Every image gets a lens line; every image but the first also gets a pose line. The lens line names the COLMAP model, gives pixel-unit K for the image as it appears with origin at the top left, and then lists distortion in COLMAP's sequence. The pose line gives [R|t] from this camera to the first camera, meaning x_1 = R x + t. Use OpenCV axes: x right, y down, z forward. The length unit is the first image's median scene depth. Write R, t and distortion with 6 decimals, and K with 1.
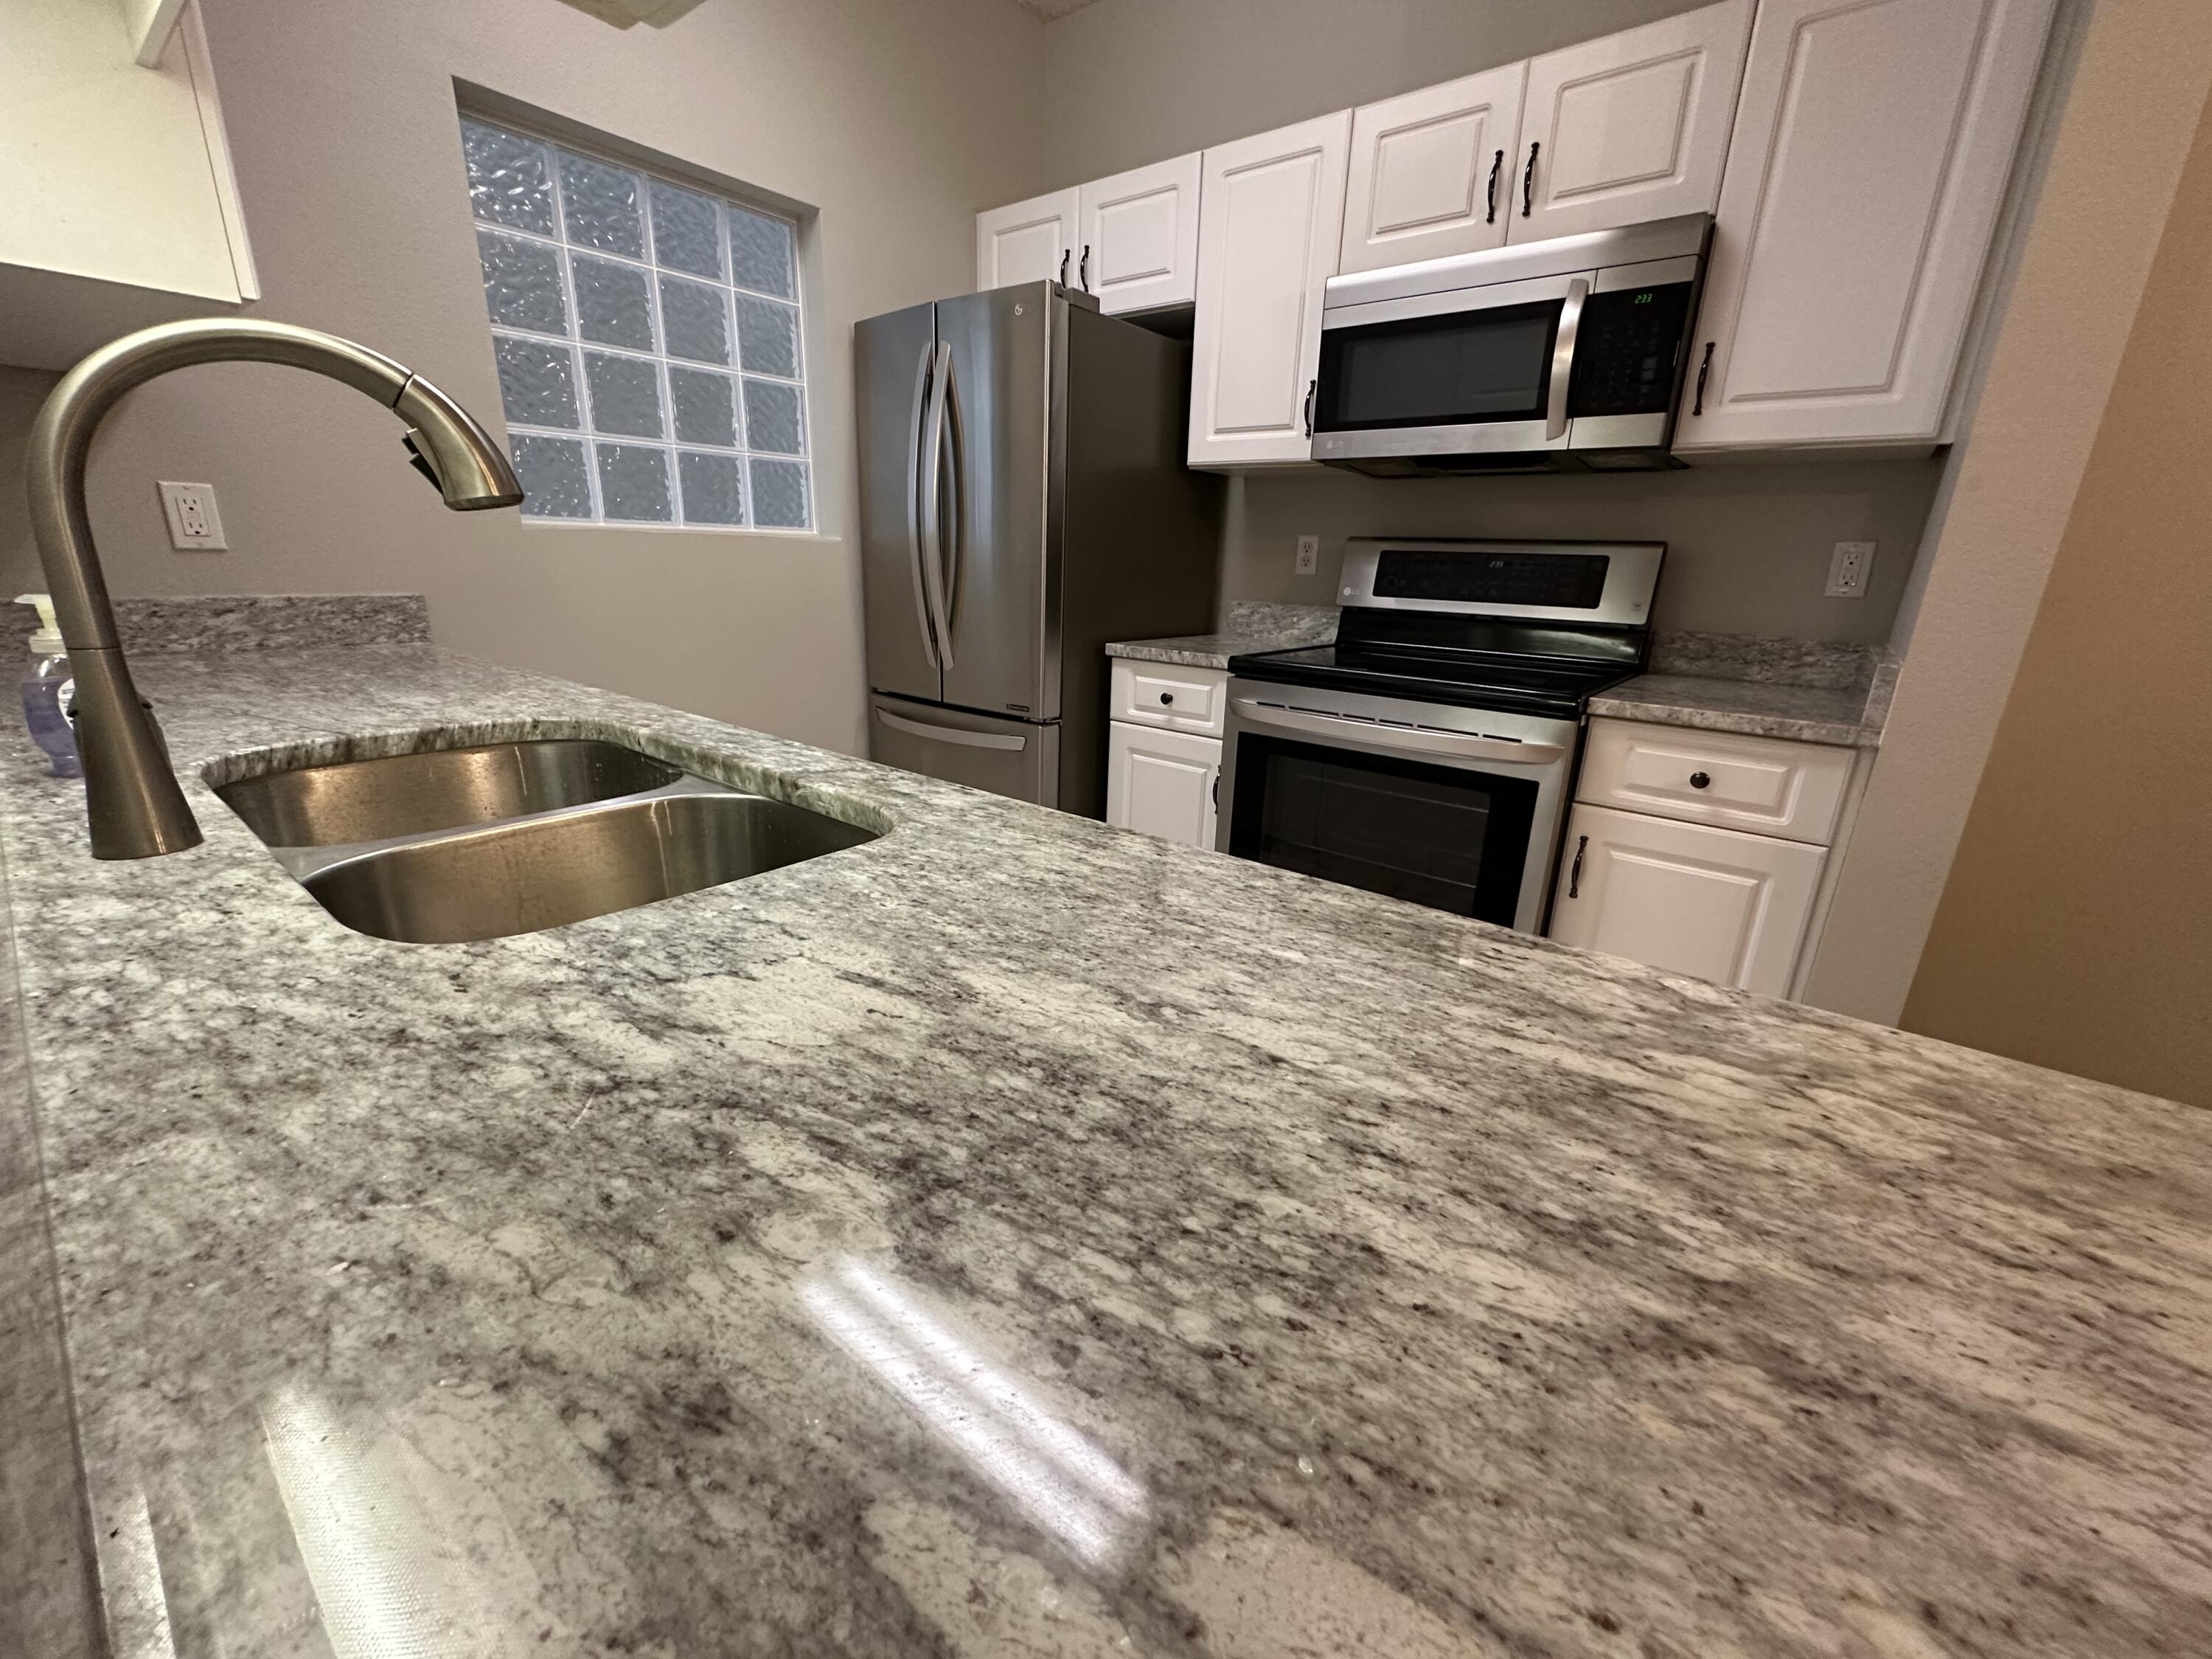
lens RADIAL K [[882.3, 0, 1102.3], [0, 882.3, 830.9], [0, 0, 1]] dist [-0.006914, 0.001629]
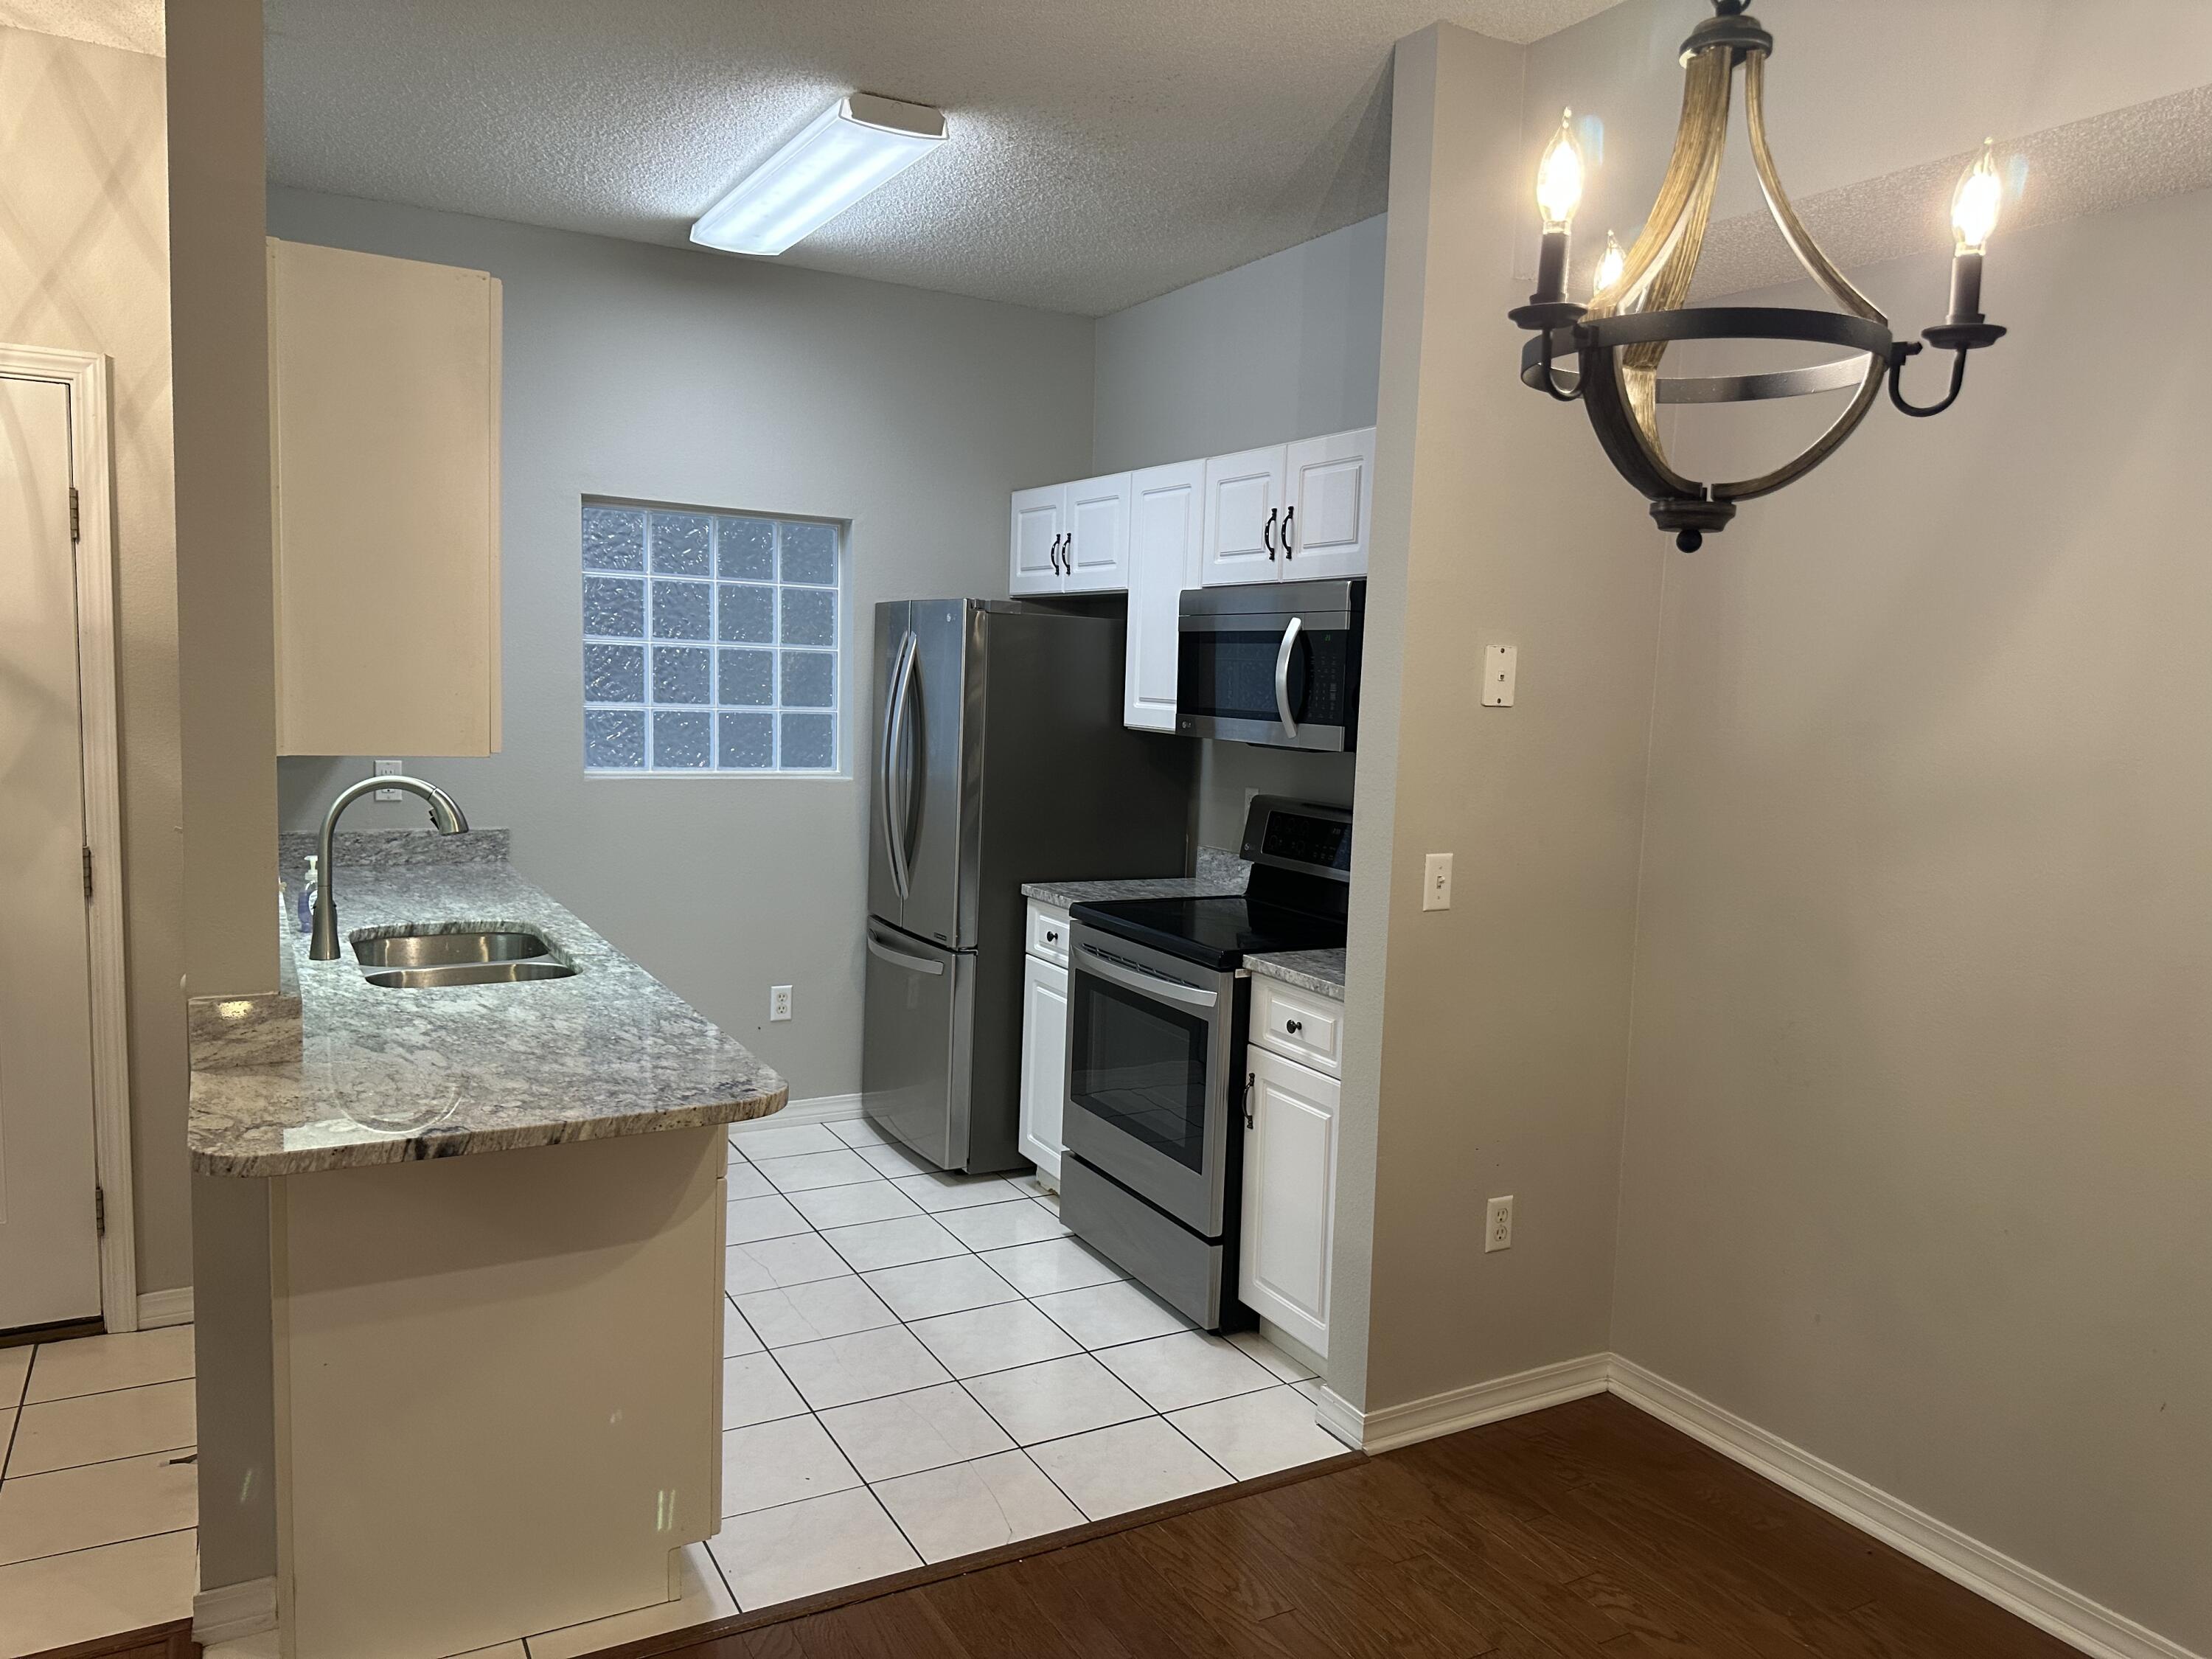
lens RADIAL K [[1558.3, 0, 1129.3], [0, 1558.3, 832.6], [0, 0, 1]] dist [0.025836, -0.026856]
pose [[0.932001, 0.038741, -0.360378, 1.097763], [-0.113885, 0.975217, -0.189689, 0.102343], [0.344098, 0.217832, 0.913316, -0.982025]]
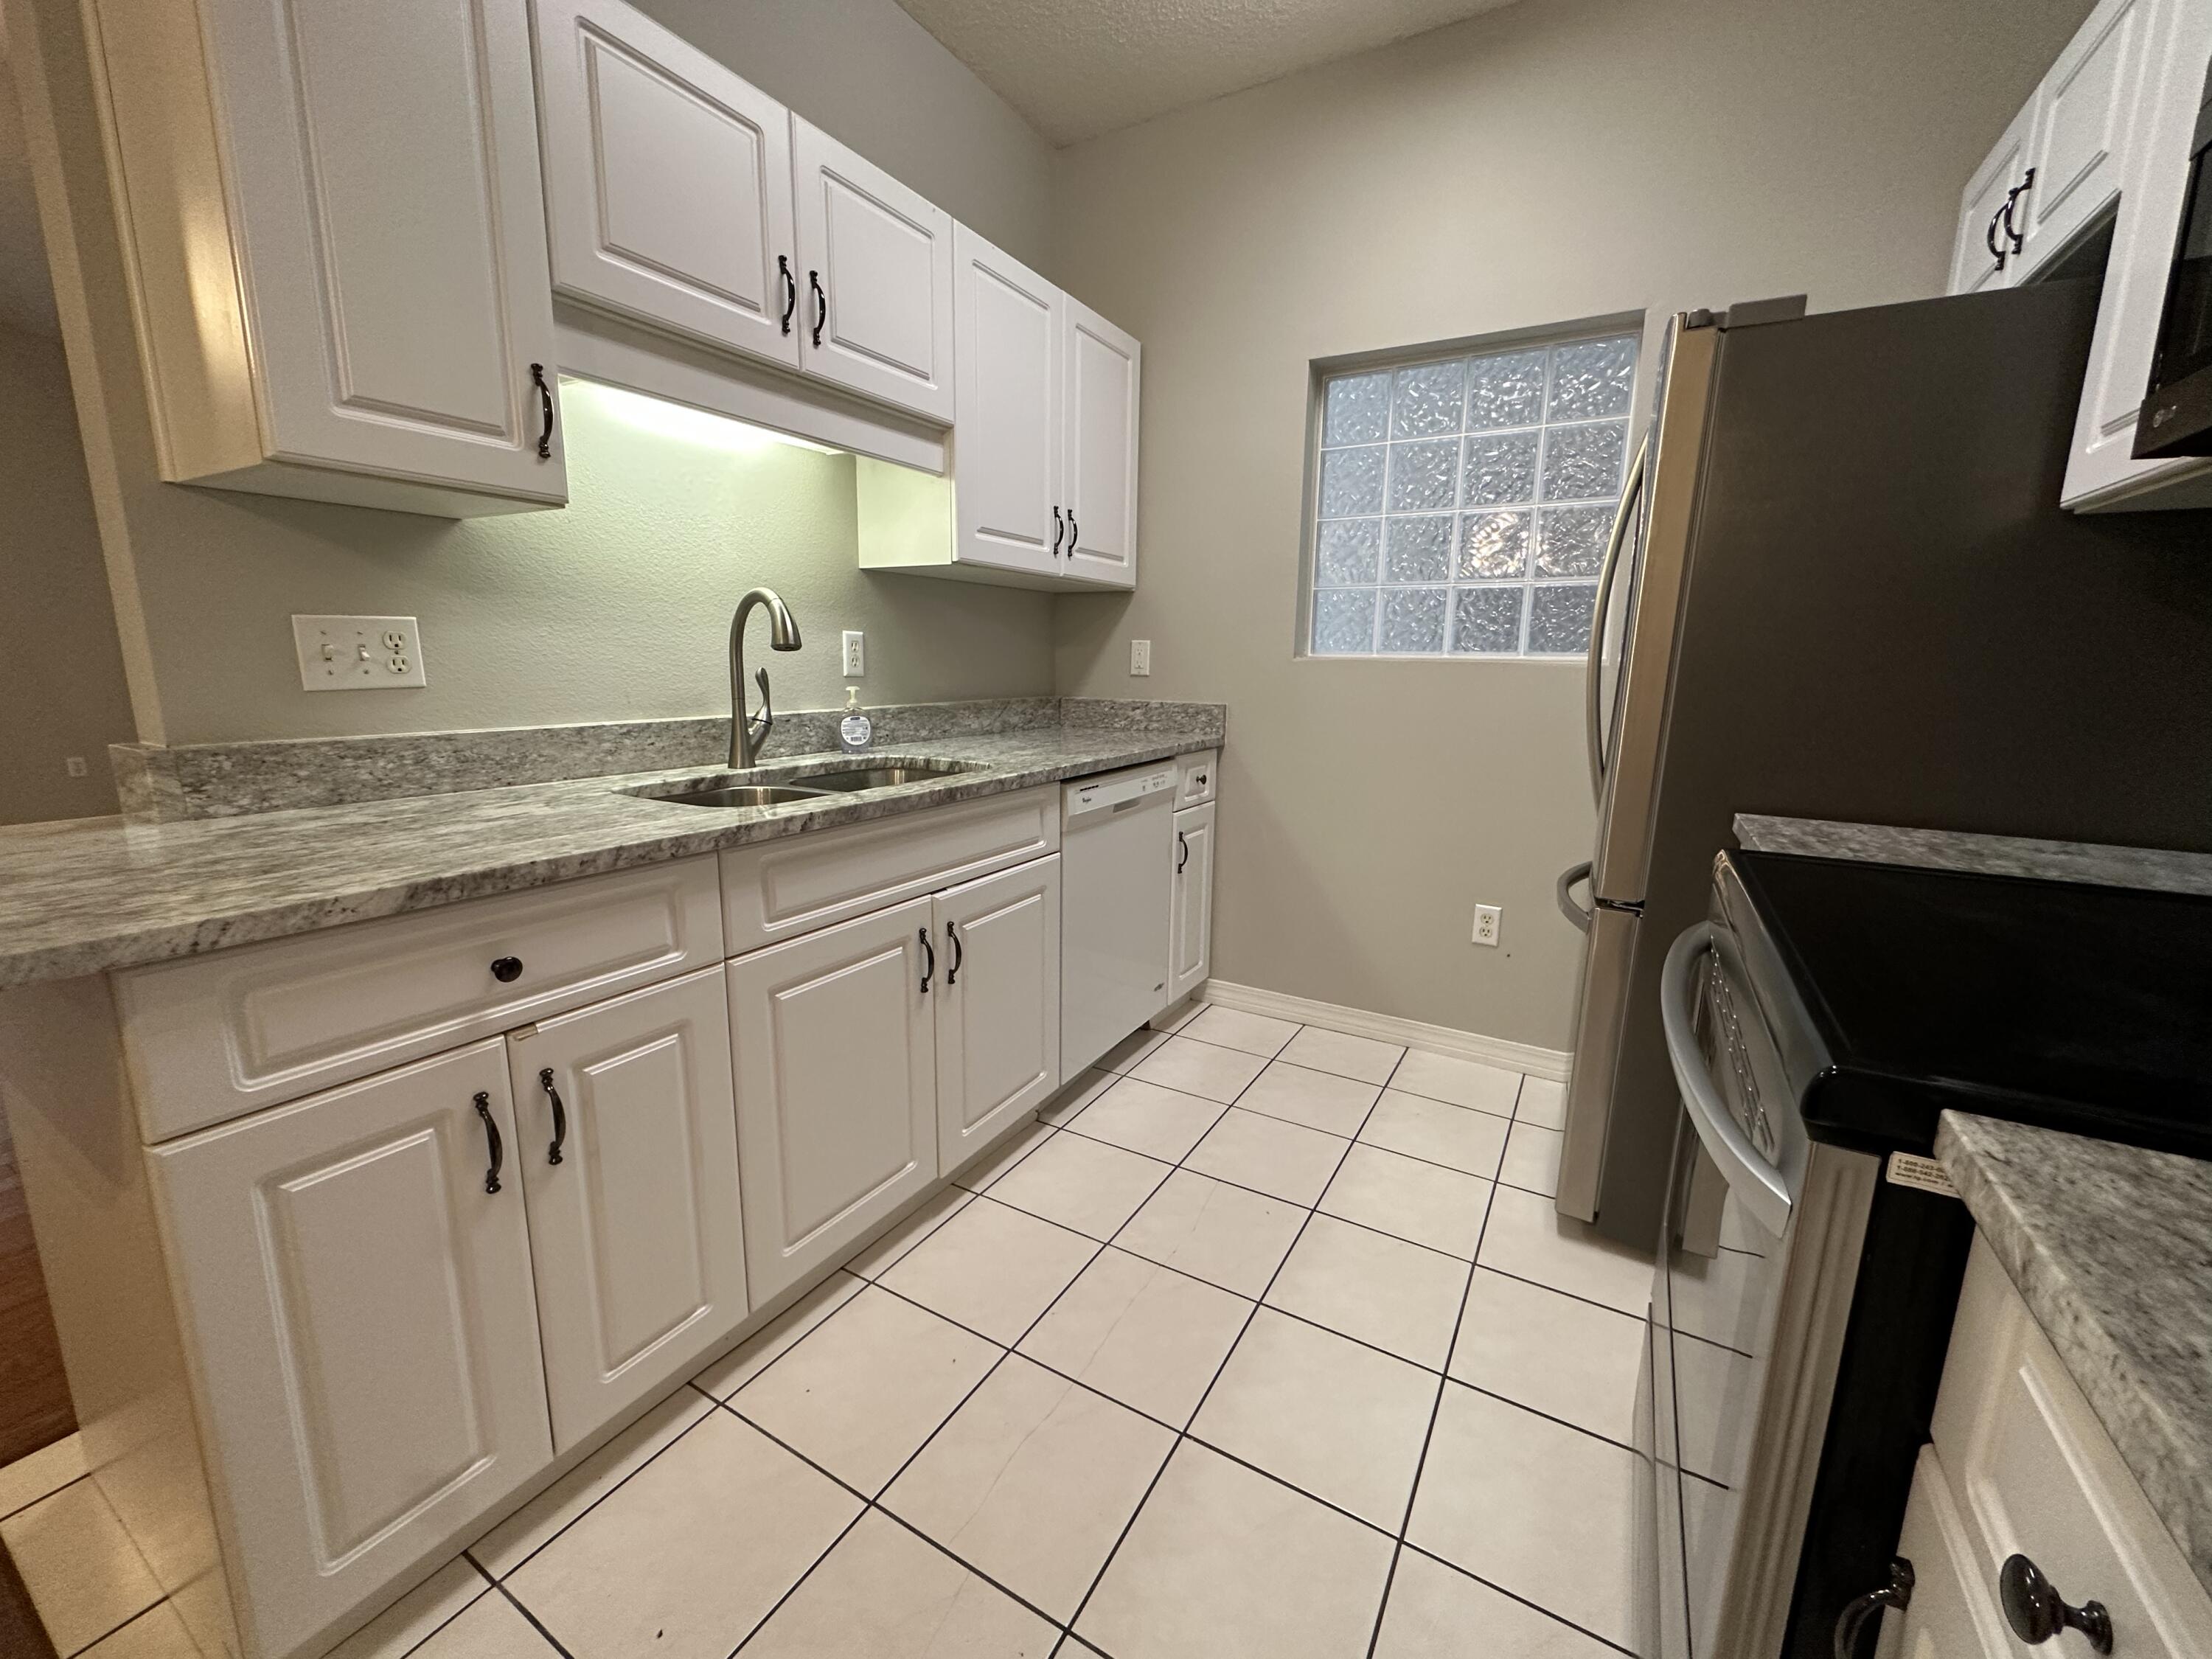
lens RADIAL K [[882.3, 0, 1120.9], [0, 882.3, 823.8], [0, 0, 1]] dist [-0.006914, 0.001629]
pose [[0.155251, 0.153409, -0.975891, 0.735240], [-0.305808, 0.946807, 0.100187, -0.179055], [0.939350, 0.282881, 0.193907, 0.622478]]
